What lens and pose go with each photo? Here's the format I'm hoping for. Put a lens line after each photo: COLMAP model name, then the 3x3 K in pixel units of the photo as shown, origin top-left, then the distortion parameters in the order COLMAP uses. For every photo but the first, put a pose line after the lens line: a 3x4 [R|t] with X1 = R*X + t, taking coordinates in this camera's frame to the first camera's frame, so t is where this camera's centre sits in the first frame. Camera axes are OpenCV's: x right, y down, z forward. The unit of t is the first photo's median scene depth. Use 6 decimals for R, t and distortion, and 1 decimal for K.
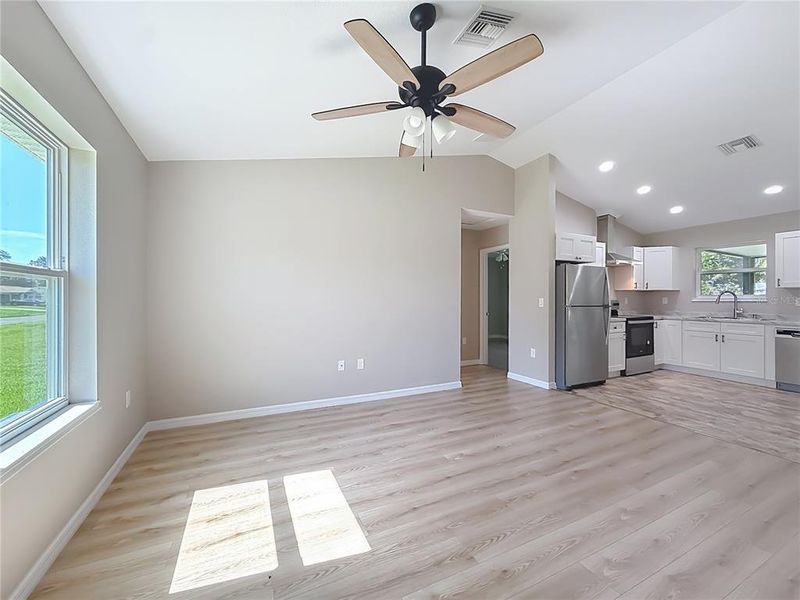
lens RADIAL K [[322.8, 0, 400.9], [0, 322.8, 295.9], [0, 0, 1]] dist [-0.001384, -0.000327]
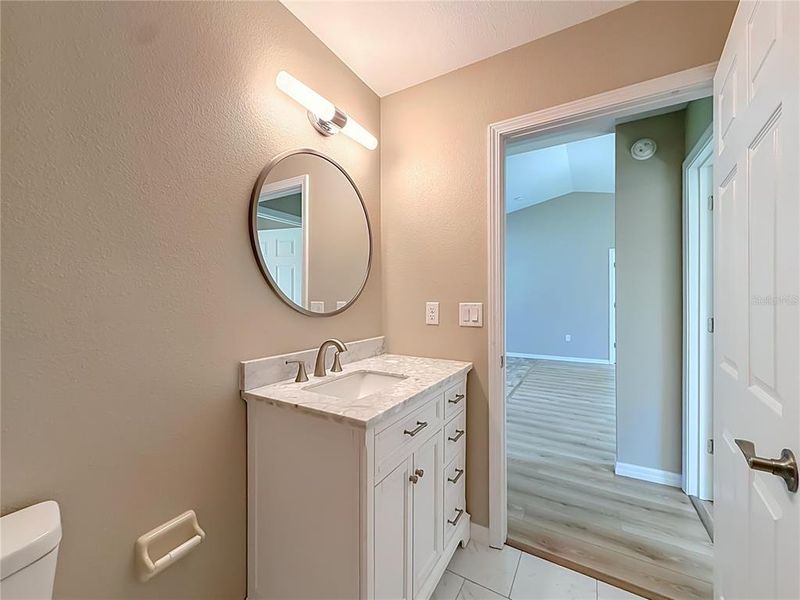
lens RADIAL K [[322.8, 0, 398.3], [0, 322.8, 301.2], [0, 0, 1]] dist [-0.001384, -0.000327]
pose [[-0.554895, 0.001712, 0.831918, -0.069434], [-0.005679, 0.999967, -0.005846, 0.041929], [-0.831901, -0.007969, -0.554867, 2.419375]]
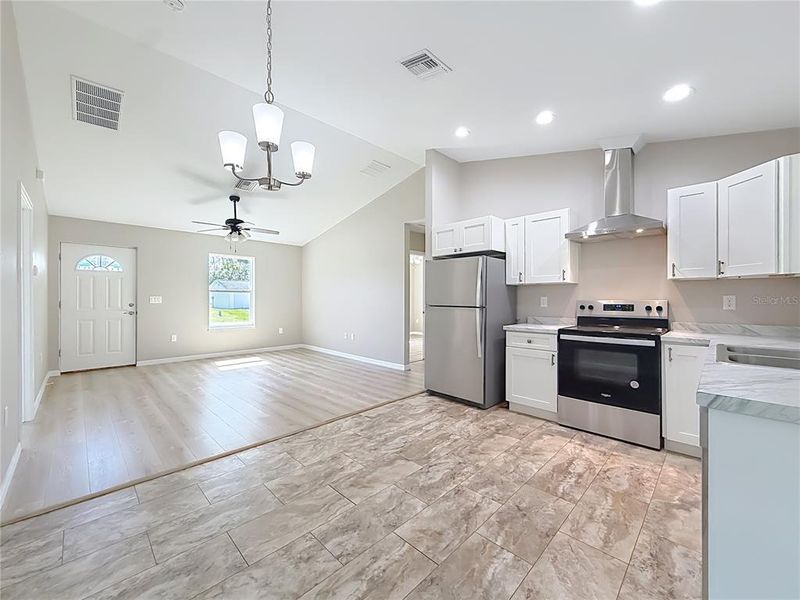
lens RADIAL K [[322.8, 0, 403.6], [0, 322.8, 297.0], [0, 0, 1]] dist [-0.001384, -0.000327]
pose [[0.339127, -0.000725, -0.940740, 2.041867], [0.008159, 0.999964, 0.002171, 0.005710], [0.940705, -0.008412, 0.339120, 0.899270]]
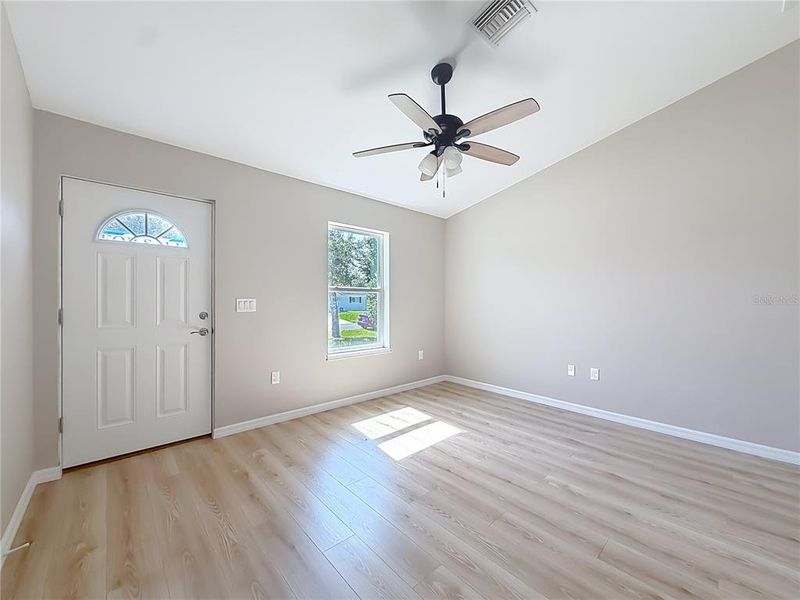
lens RADIAL K [[322.8, 0, 402.3], [0, 322.8, 300.3], [0, 0, 1]] dist [-0.001384, -0.000327]
pose [[0.287530, -0.001060, -0.957771, 0.760786], [0.008088, 0.999966, 0.001322, 0.002487], [0.957738, -0.008127, 0.287529, 0.309716]]
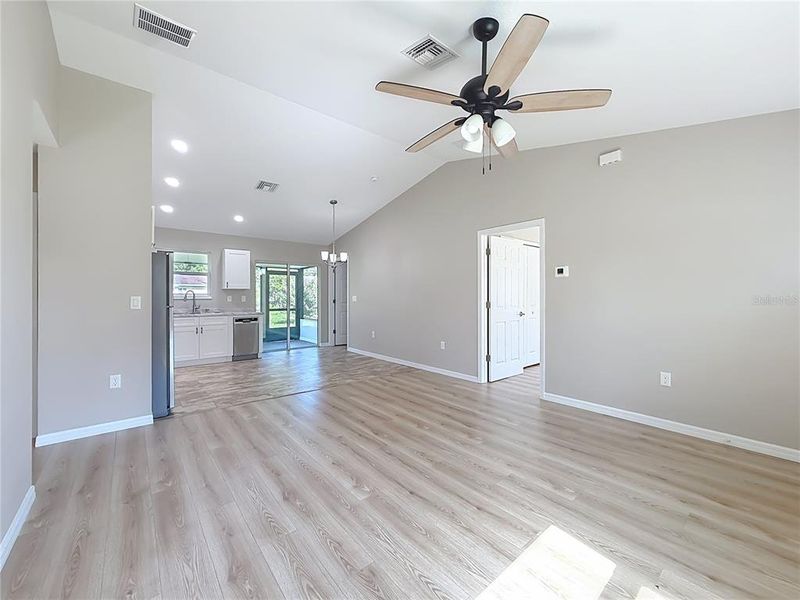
lens RADIAL K [[322.8, 0, 402.6], [0, 322.8, 298.7], [0, 0, 1]] dist [-0.001384, -0.000327]
pose [[-0.242174, -0.006258, 0.970213, -0.552158], [-0.007270, 0.999963, 0.004636, 0.008274], [-0.970205, -0.005930, -0.242211, 0.948426]]
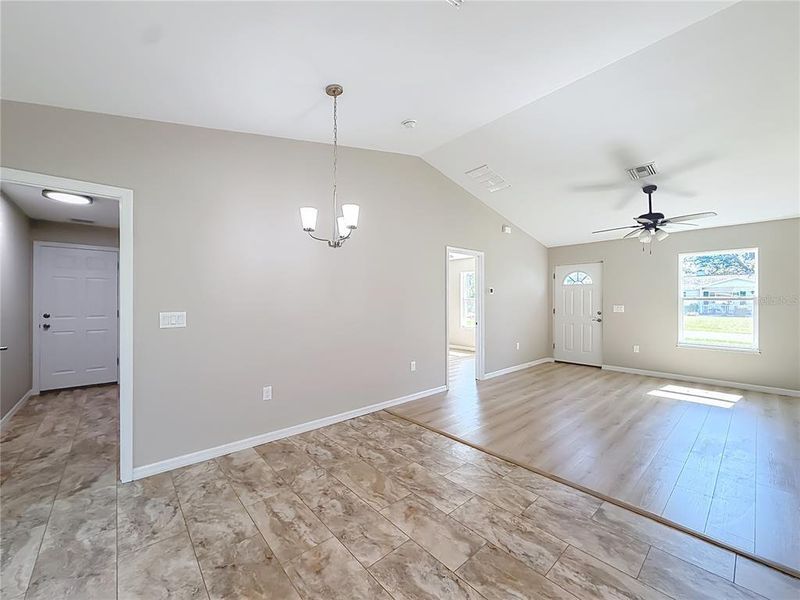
lens RADIAL K [[322.8, 0, 401.4], [0, 322.8, 297.8], [0, 0, 1]] dist [-0.001384, -0.000327]
pose [[-0.960418, -0.003409, -0.278541, 1.537355], [0.001446, 0.999851, -0.017223, -0.021895], [0.278558, -0.016944, -0.960270, 1.724531]]
